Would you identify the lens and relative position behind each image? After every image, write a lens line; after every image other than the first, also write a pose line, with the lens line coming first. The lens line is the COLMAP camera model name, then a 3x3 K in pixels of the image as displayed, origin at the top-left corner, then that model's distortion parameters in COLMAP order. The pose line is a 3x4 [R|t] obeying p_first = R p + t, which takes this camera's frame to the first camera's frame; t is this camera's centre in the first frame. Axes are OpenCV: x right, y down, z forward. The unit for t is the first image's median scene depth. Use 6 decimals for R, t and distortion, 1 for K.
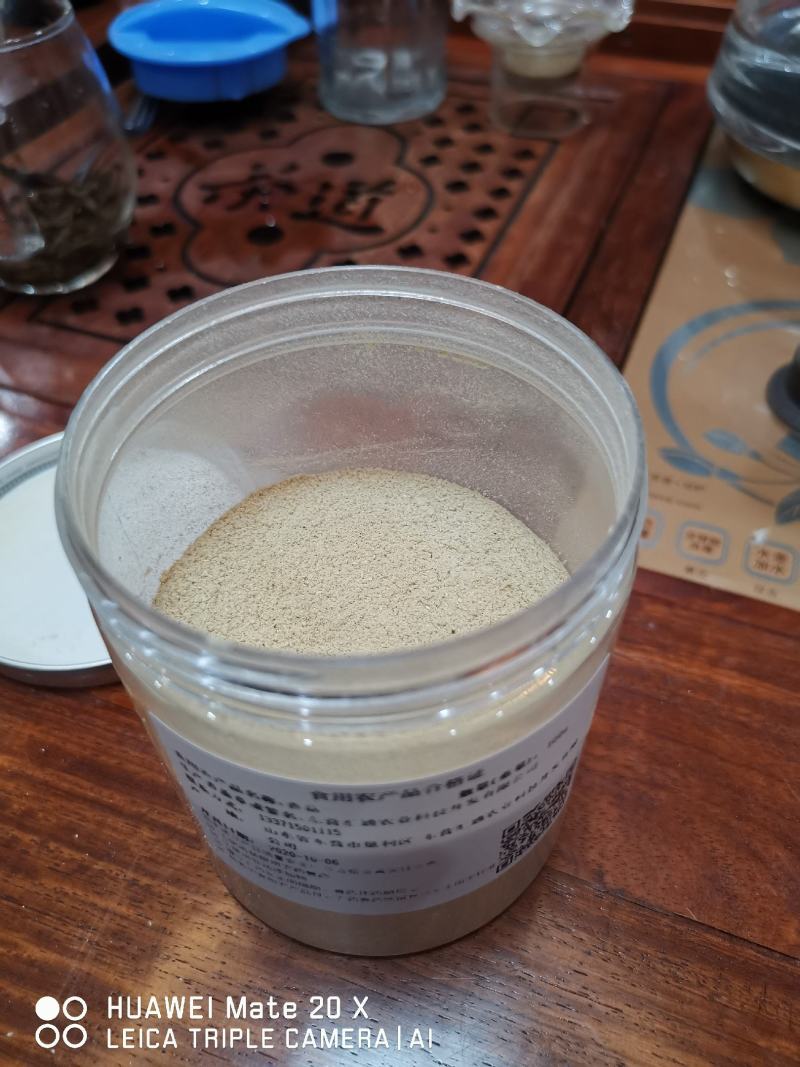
lens RADIAL K [[857.8, 0, 400.0], [0, 857.8, 533.5], [0, 0, 1]] dist [0.009091, -0.006221]
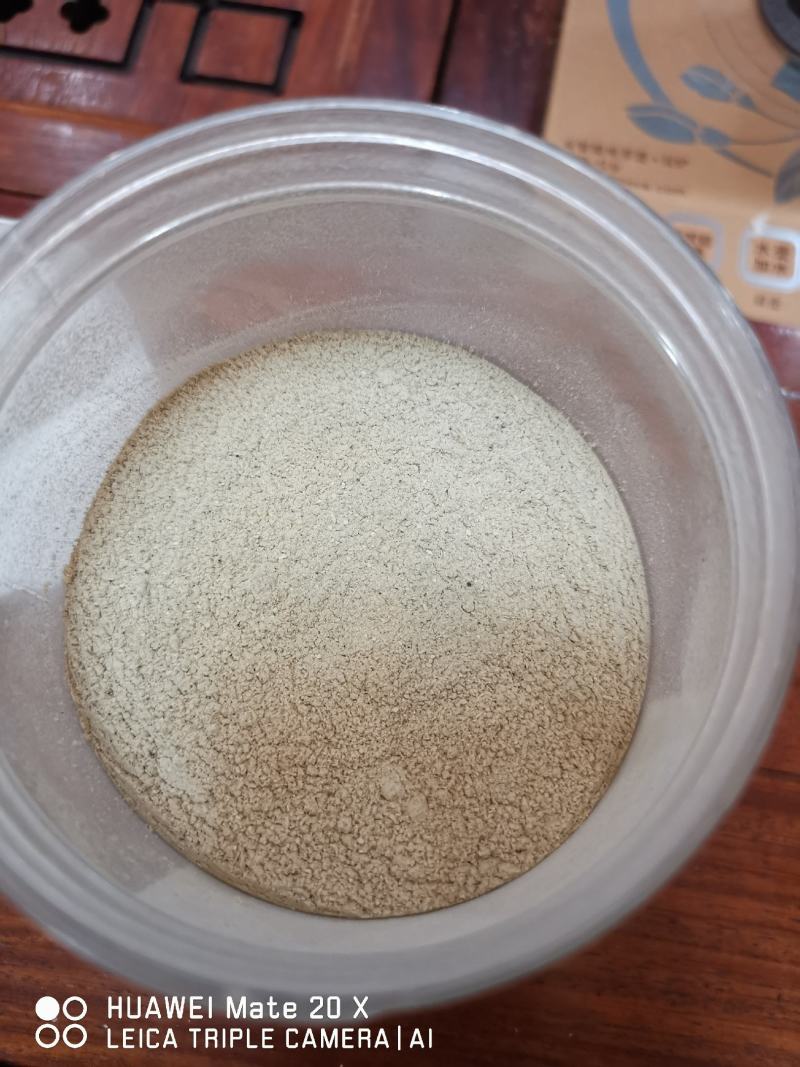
lens RADIAL K [[868.5, 0, 400.0], [0, 868.5, 533.5], [0, 0, 1]] dist [-0.012935, 0.003055]
pose [[0.980793, -0.184057, 0.064561, -0.036503], [0.134997, 0.879461, 0.456425, -0.257872], [-0.140788, -0.438943, 0.887417, 0.300447]]
